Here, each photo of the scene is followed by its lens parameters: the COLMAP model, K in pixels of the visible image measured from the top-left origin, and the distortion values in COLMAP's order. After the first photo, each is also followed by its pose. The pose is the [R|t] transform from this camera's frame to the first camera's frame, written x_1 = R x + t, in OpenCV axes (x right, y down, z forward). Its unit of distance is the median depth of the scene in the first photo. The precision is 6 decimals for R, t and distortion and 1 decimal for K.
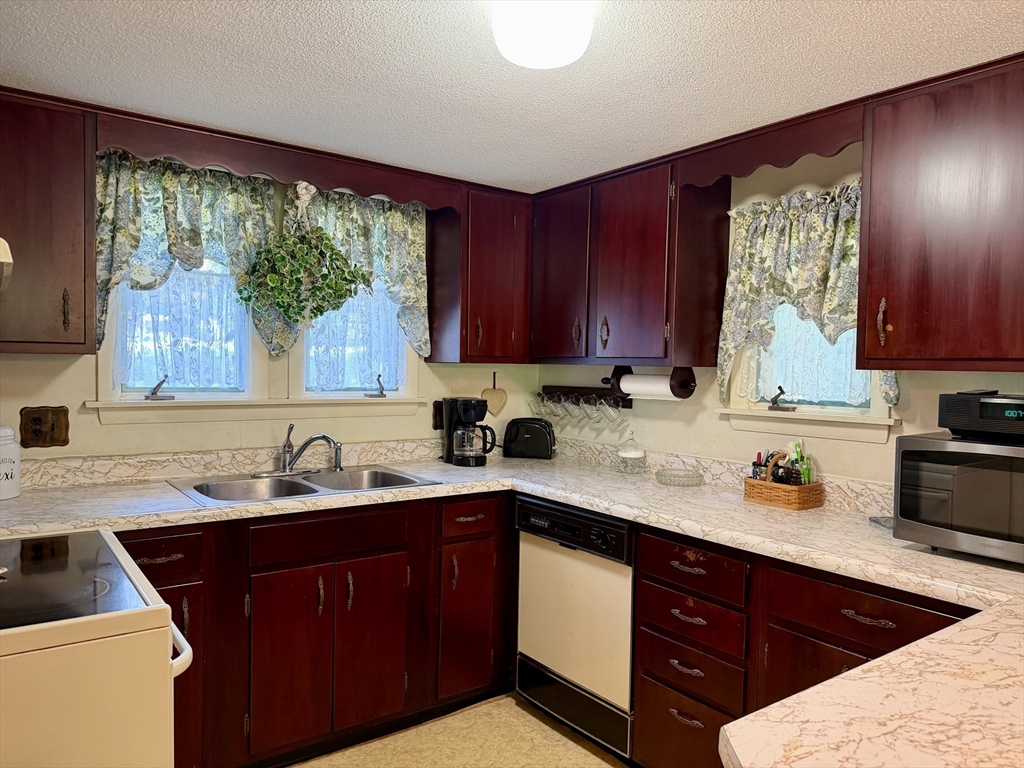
lens RADIAL K [[711.1, 0, 510.7], [0, 711.1, 388.5], [0, 0, 1]] dist [0.062025, -0.083319]
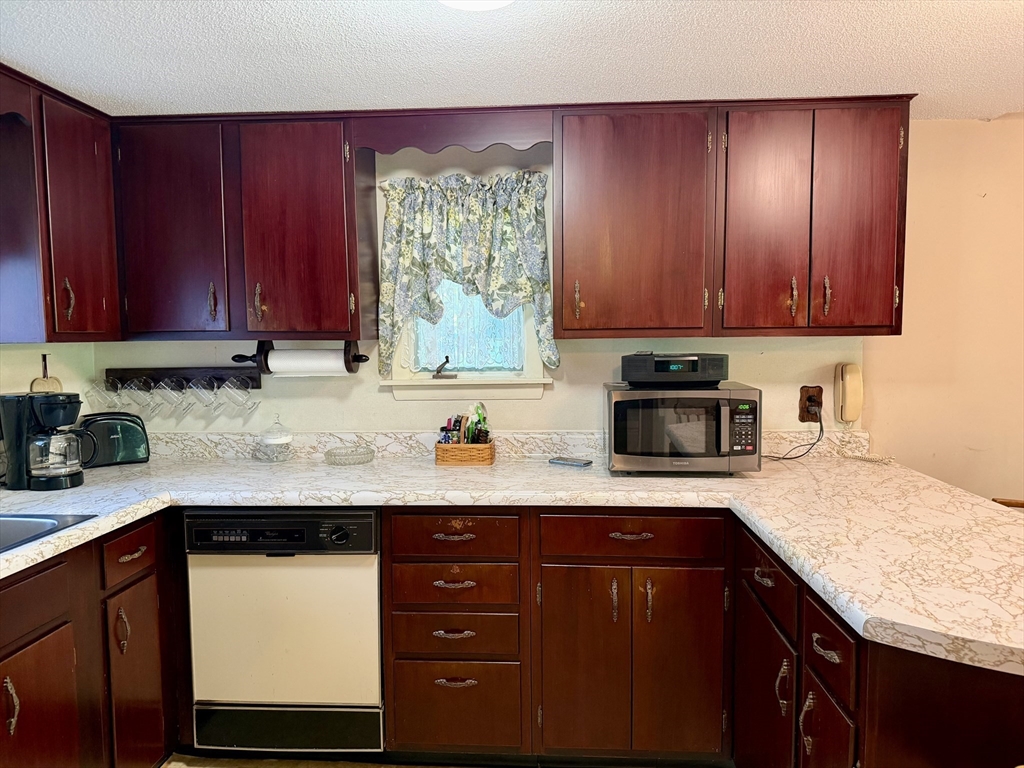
lens RADIAL K [[711.1, 0, 510.0], [0, 711.1, 391.7], [0, 0, 1]] dist [0.062025, -0.083319]
pose [[0.639530, -0.085827, 0.763960, -0.378664], [0.046955, 0.996254, 0.072617, -0.022470], [-0.767331, -0.010569, 0.641165, 0.234248]]
